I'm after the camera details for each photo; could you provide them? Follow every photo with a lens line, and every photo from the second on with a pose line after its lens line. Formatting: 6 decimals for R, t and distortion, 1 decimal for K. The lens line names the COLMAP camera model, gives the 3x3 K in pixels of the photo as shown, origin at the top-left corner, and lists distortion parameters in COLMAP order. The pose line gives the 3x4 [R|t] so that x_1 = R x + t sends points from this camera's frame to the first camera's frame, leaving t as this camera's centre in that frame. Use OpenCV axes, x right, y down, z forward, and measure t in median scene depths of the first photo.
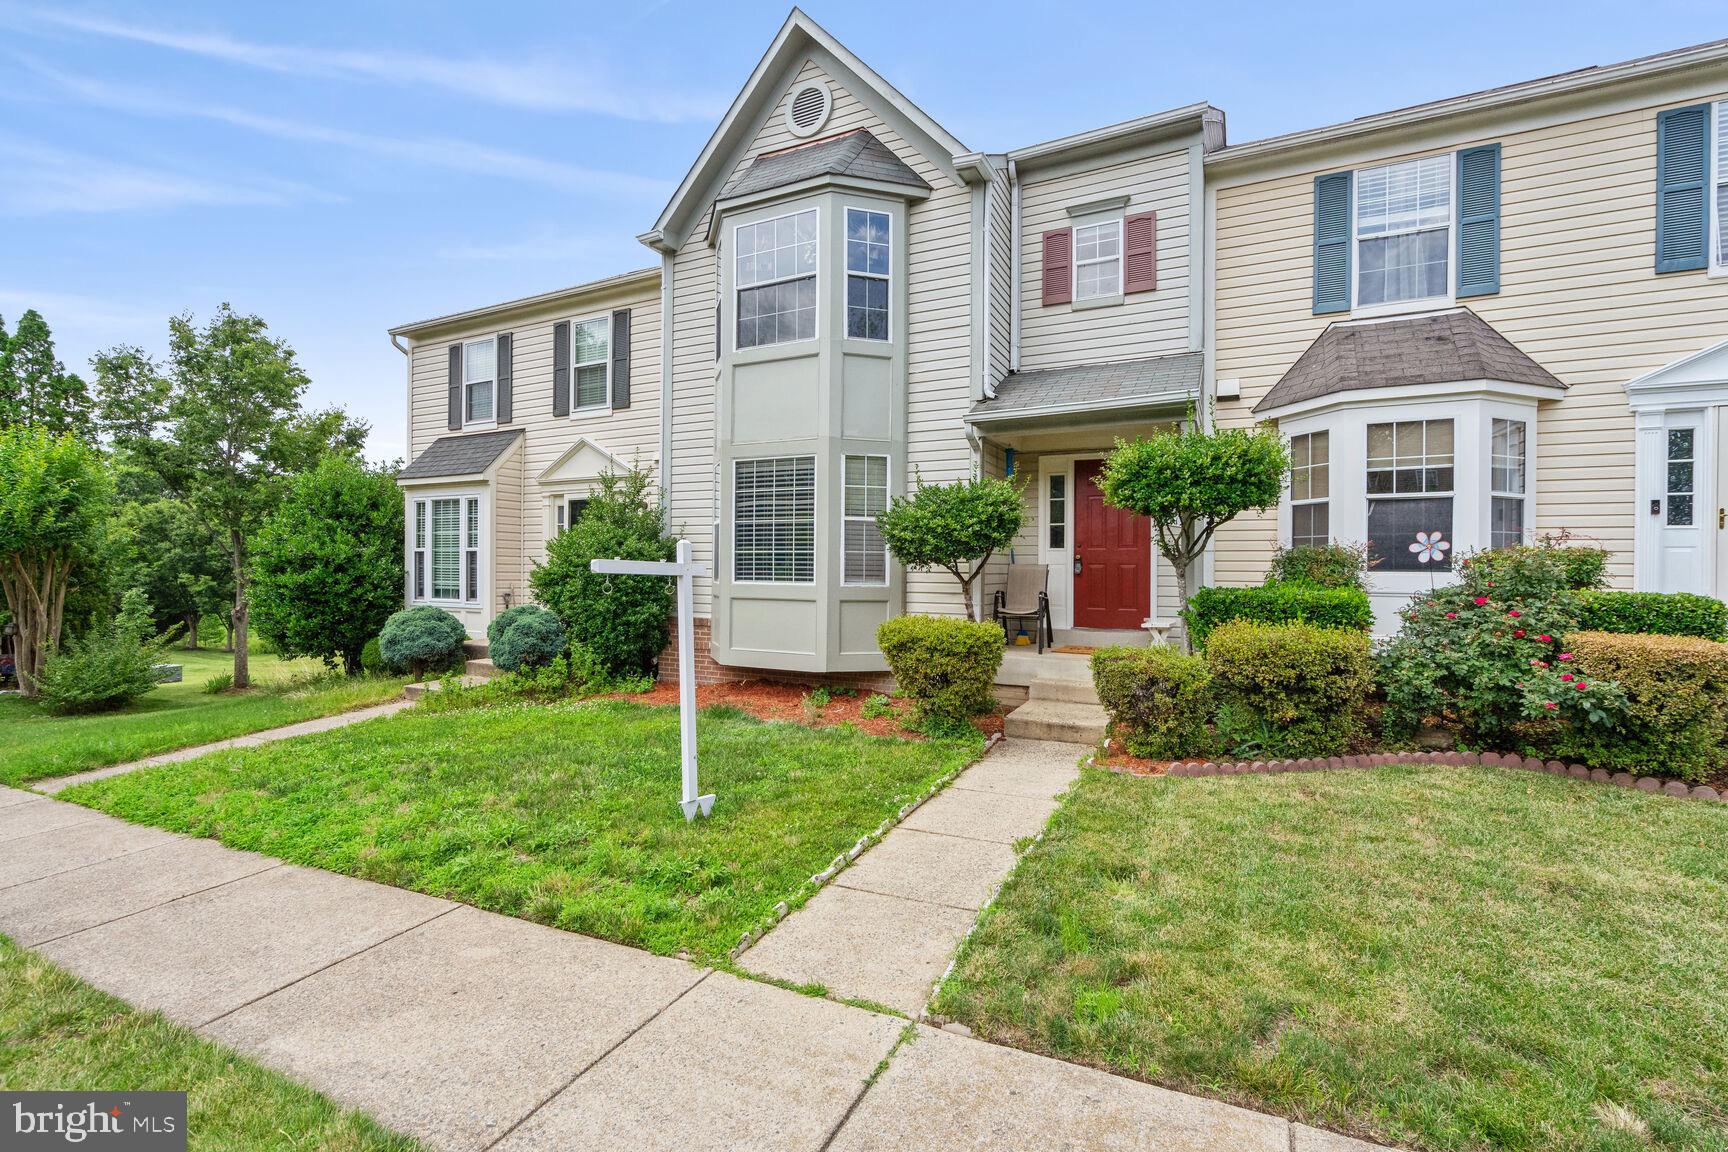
lens RADIAL K [[815.1, 0, 821.1], [0, 815.1, 561.3], [0, 0, 1]] dist [-0.003587, 0.003141]
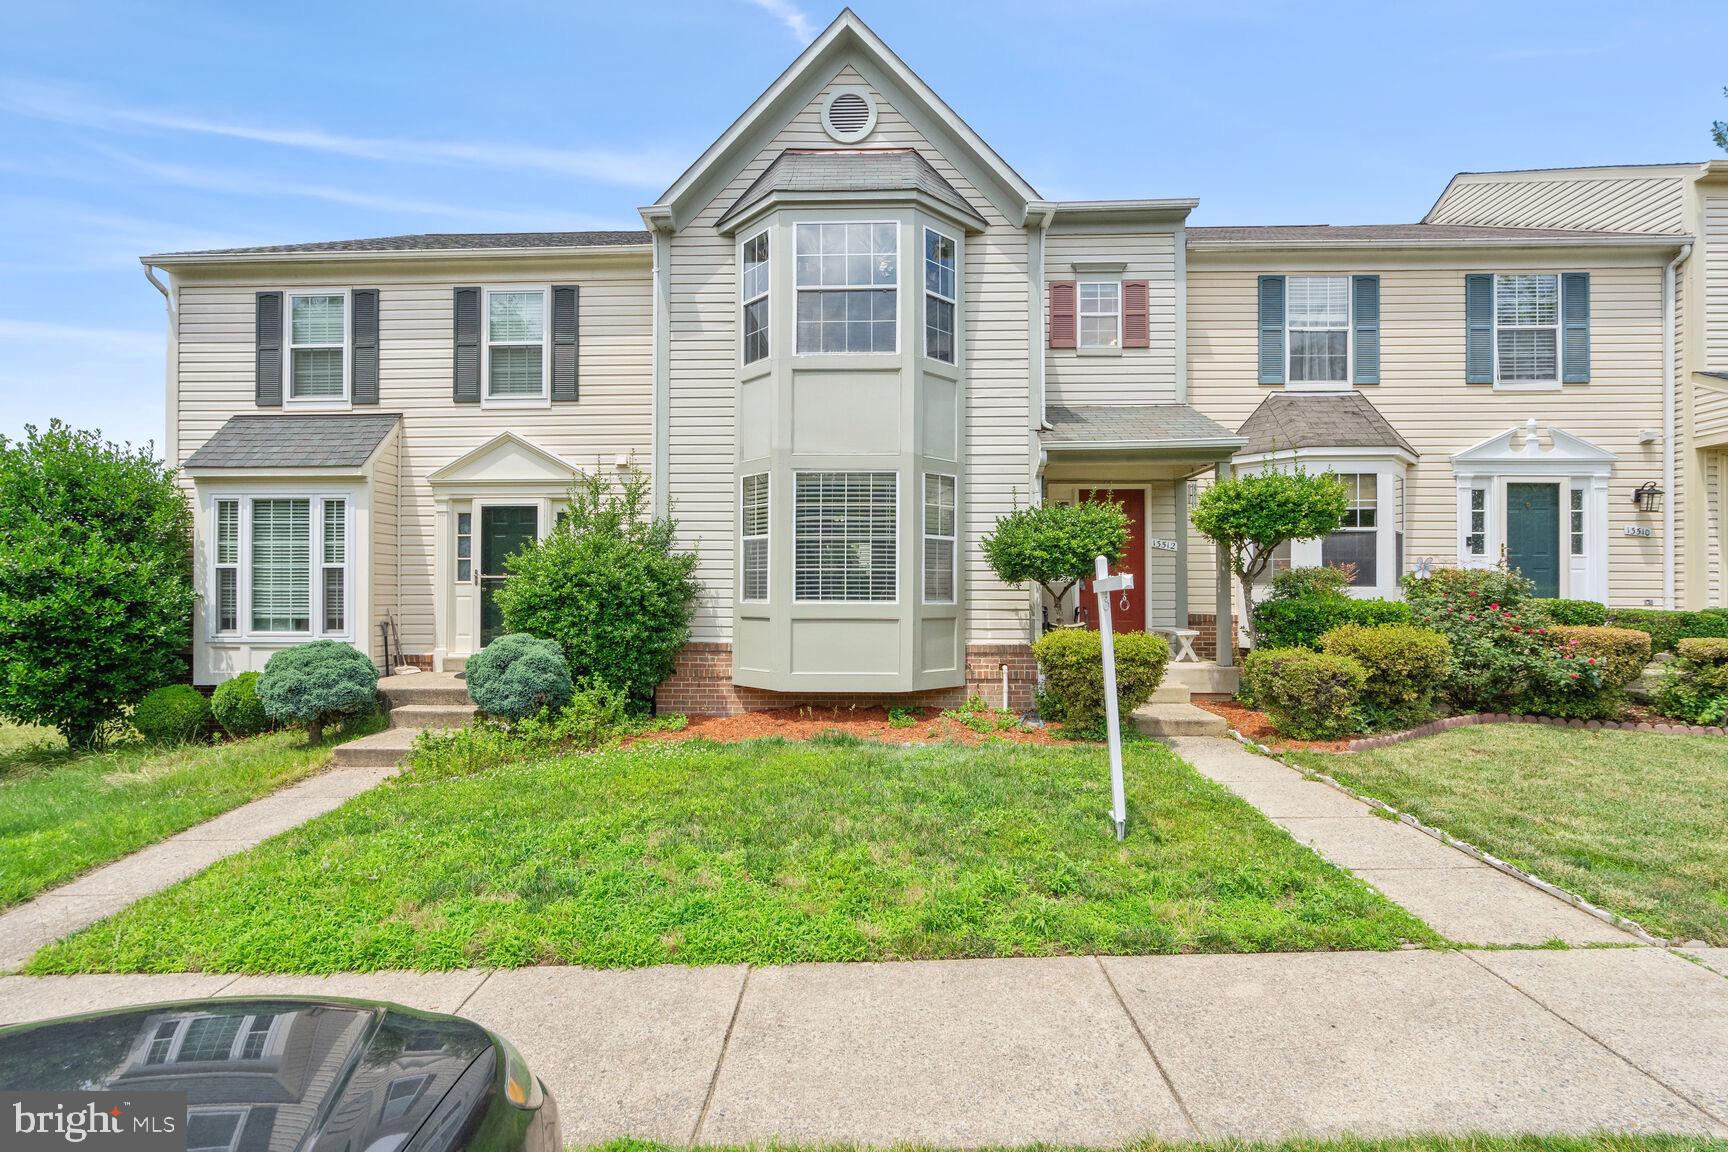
lens RADIAL K [[815.1, 0, 870.5], [0, 815.1, 578.5], [0, 0, 1]] dist [-0.003587, 0.003141]
pose [[0.893869, 0.000144, 0.448329, -0.465329], [0.002426, 0.999984, -0.005159, 0.003504], [-0.448322, 0.005699, 0.893854, 0.133080]]
